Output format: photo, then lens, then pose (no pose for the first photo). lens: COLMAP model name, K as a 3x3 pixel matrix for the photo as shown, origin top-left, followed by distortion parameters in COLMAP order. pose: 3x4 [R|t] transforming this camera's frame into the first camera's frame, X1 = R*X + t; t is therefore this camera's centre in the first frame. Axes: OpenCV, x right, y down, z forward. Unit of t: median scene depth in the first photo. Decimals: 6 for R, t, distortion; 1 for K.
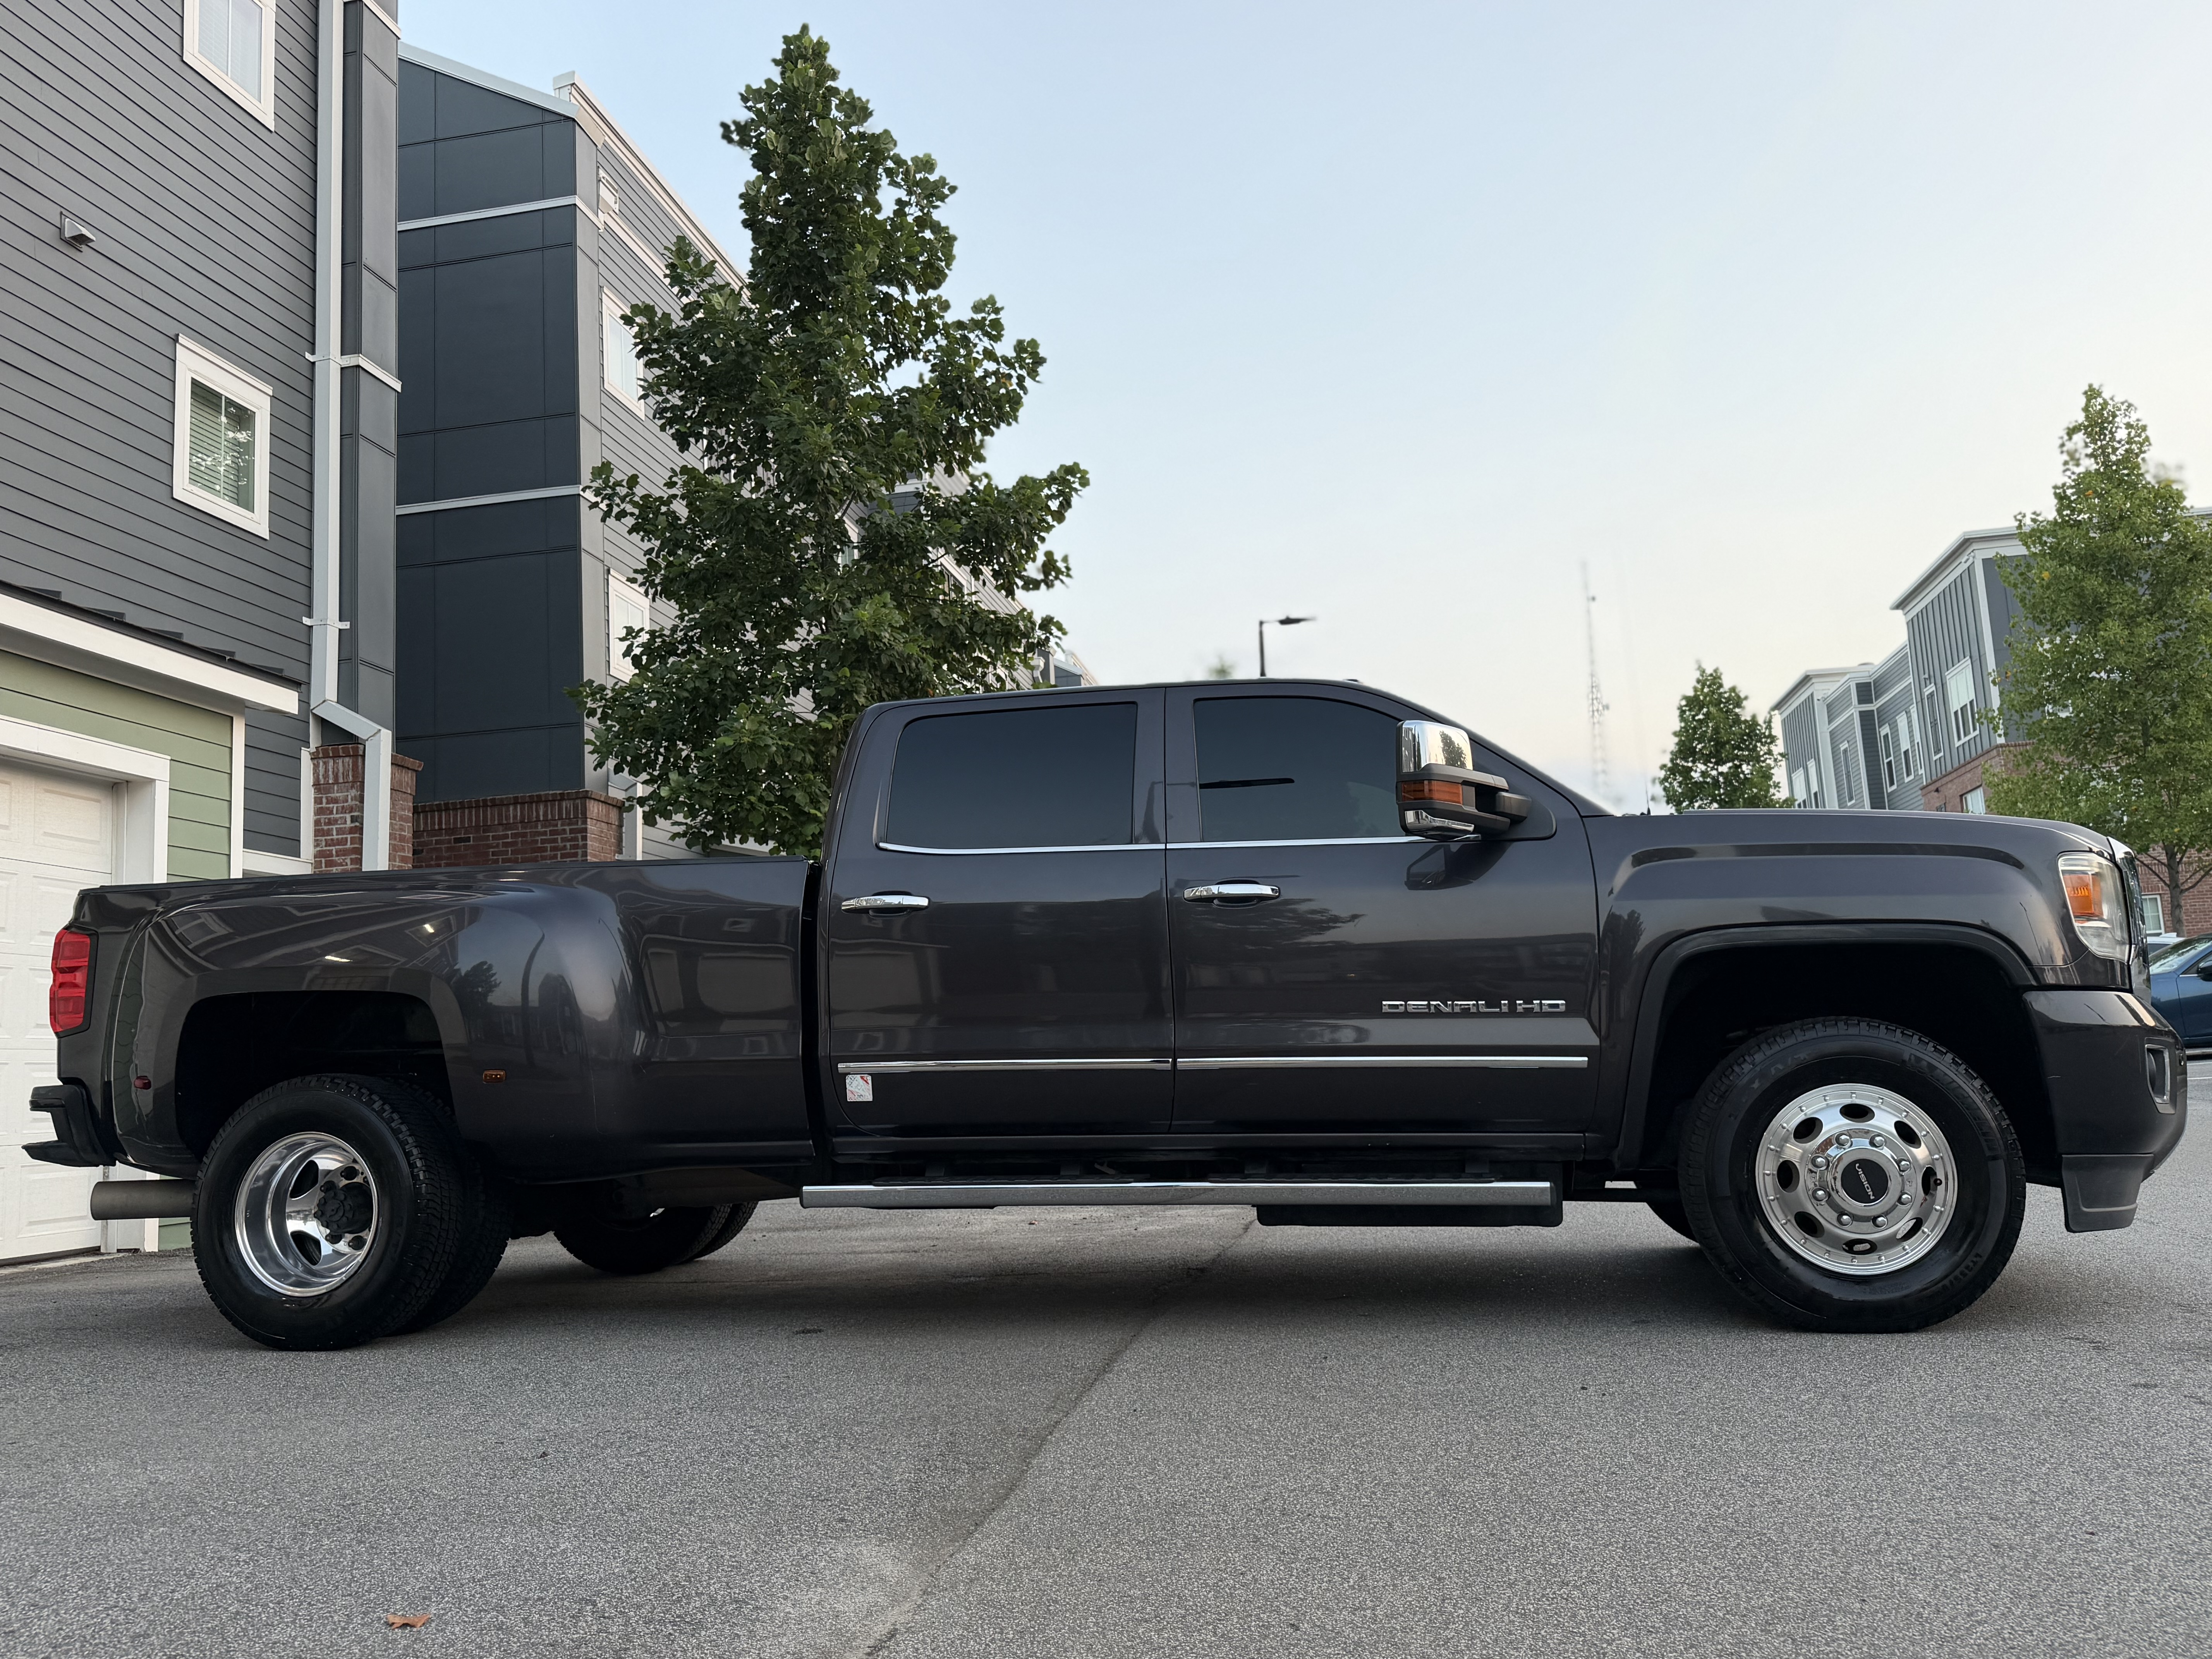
lens RADIAL K [[1678.7, 0, 1097.5], [0, 1678.7, 838.6], [0, 0, 1]] dist [0.043273, -0.068709]
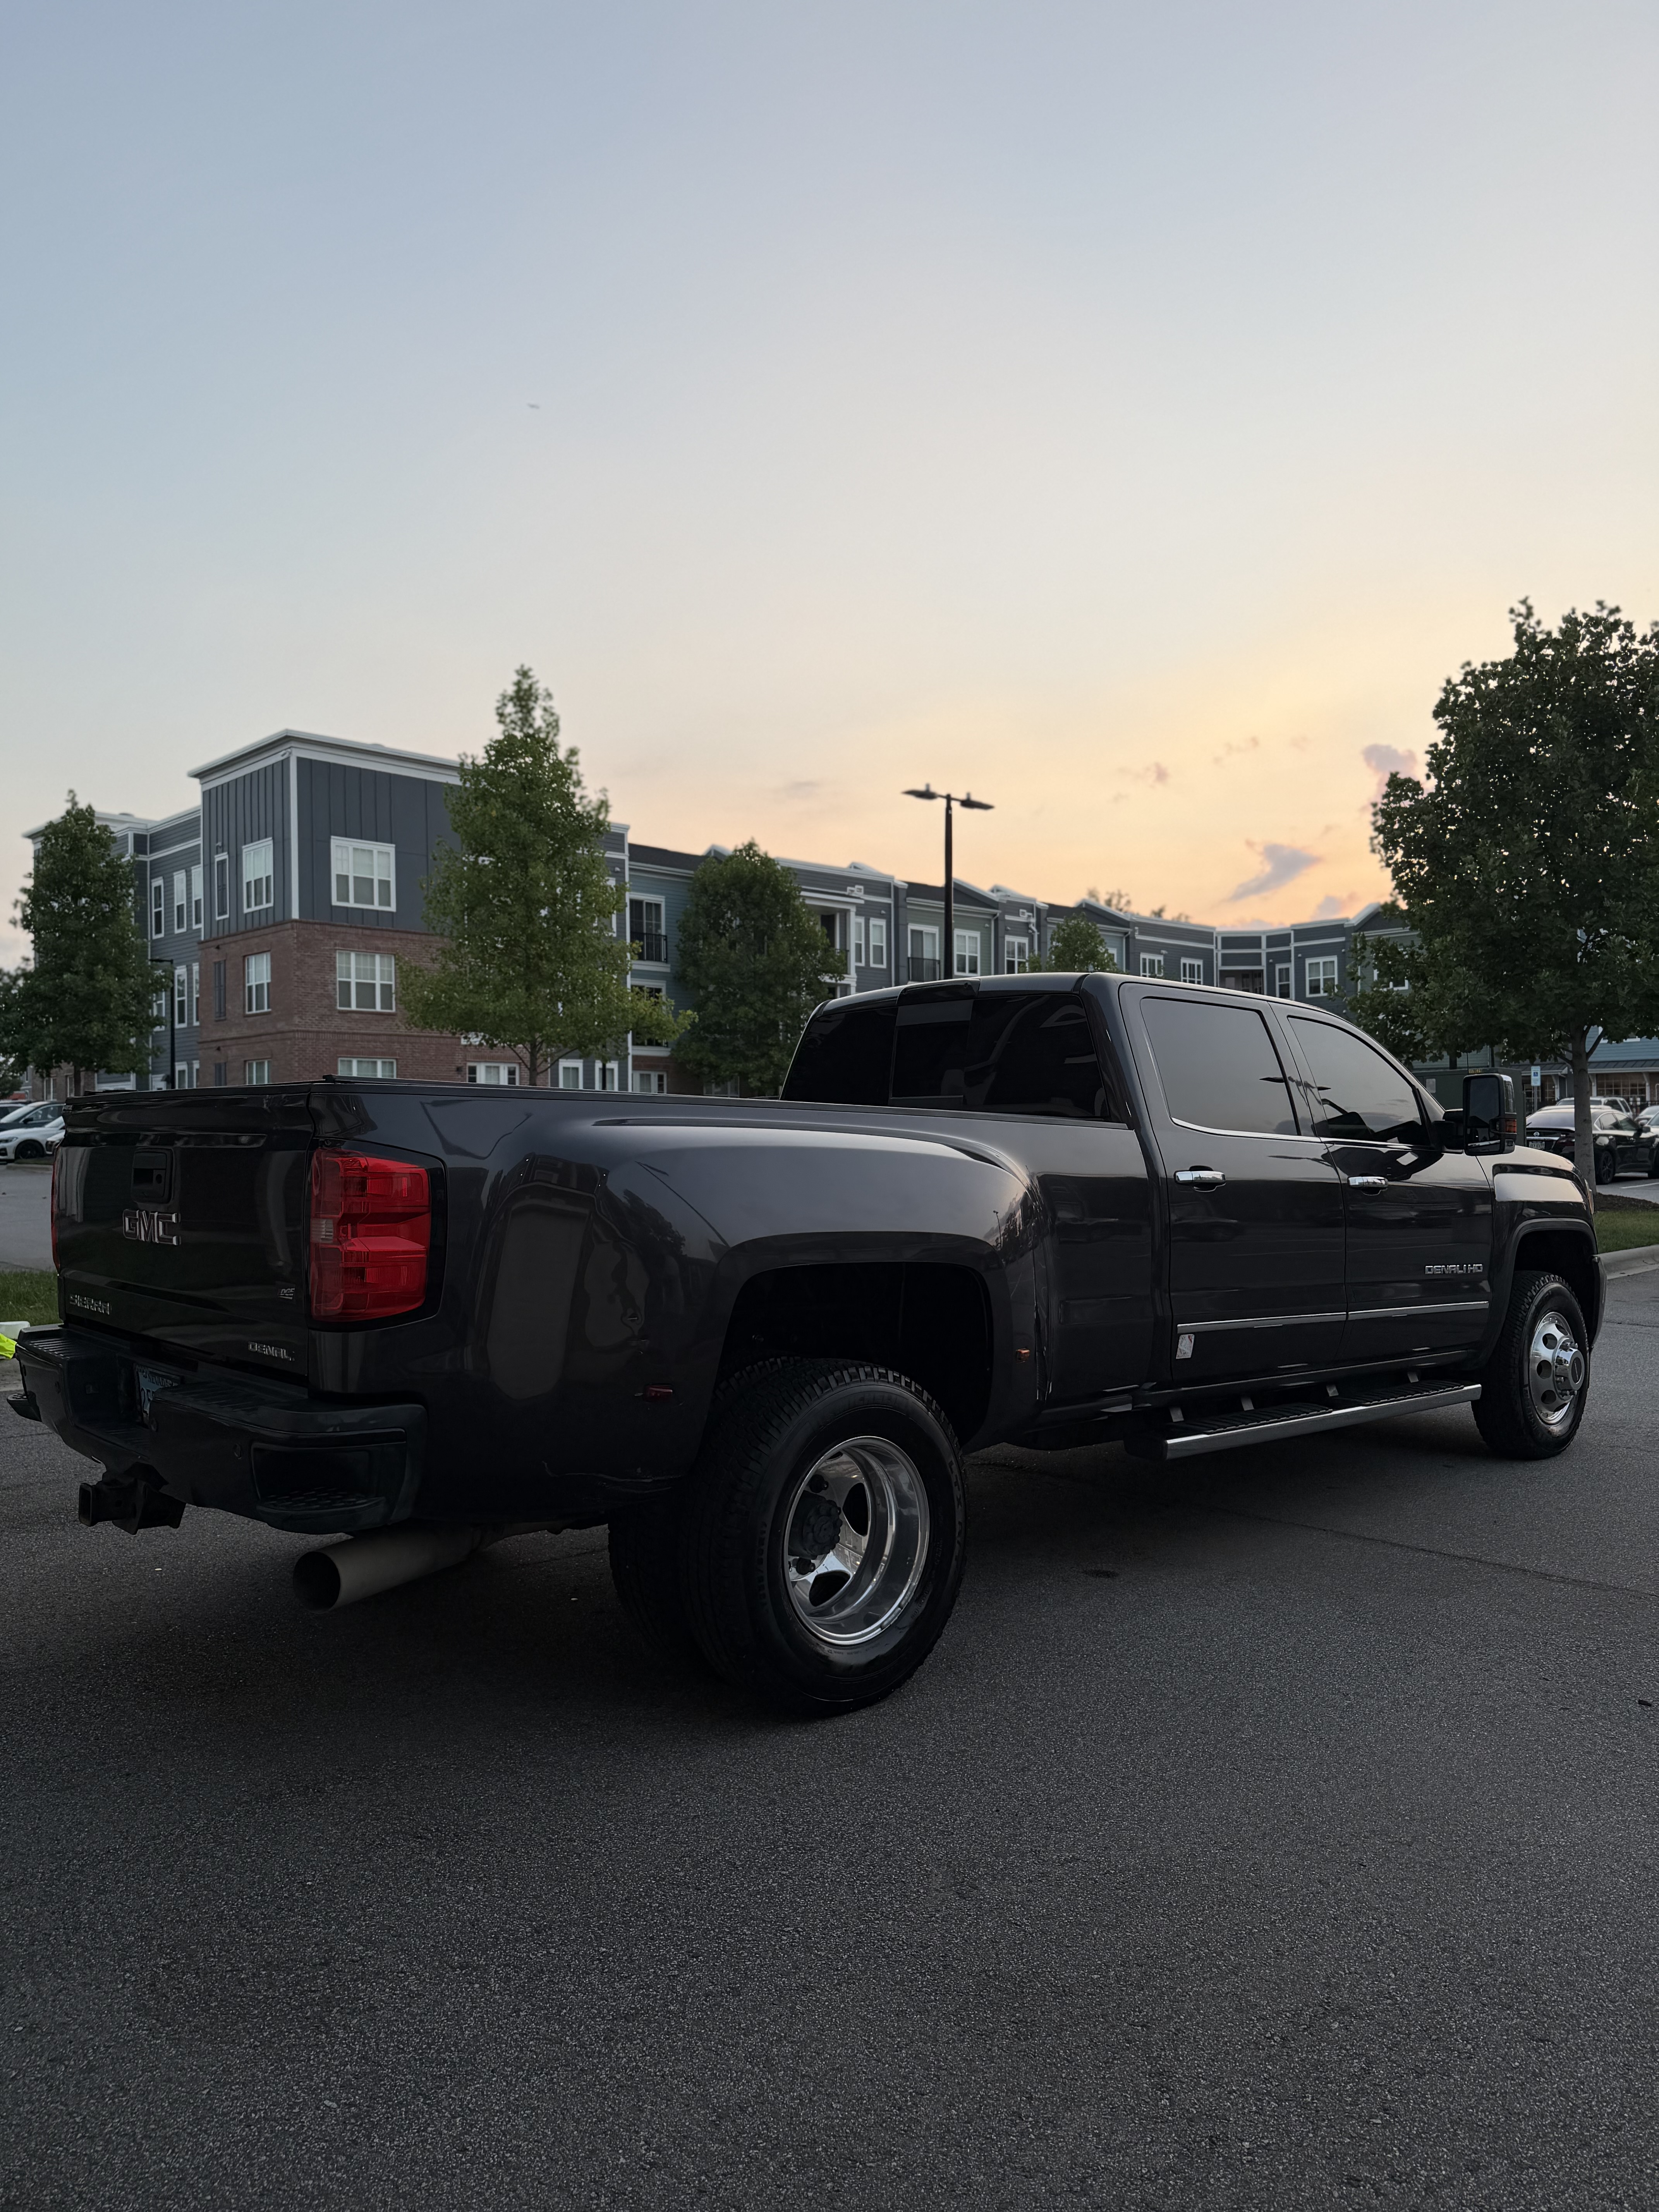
lens RADIAL K [[1548.4, 0, 812.5], [0, 1548.4, 1101.8], [0, 0, 1]] dist [0.029137, -0.029546]
pose [[0.586377, 0.066921, 0.807269, -0.125535], [-0.137199, 0.990388, 0.017557, 0.000910], [-0.798335, -0.121051, 0.589922, 0.070903]]
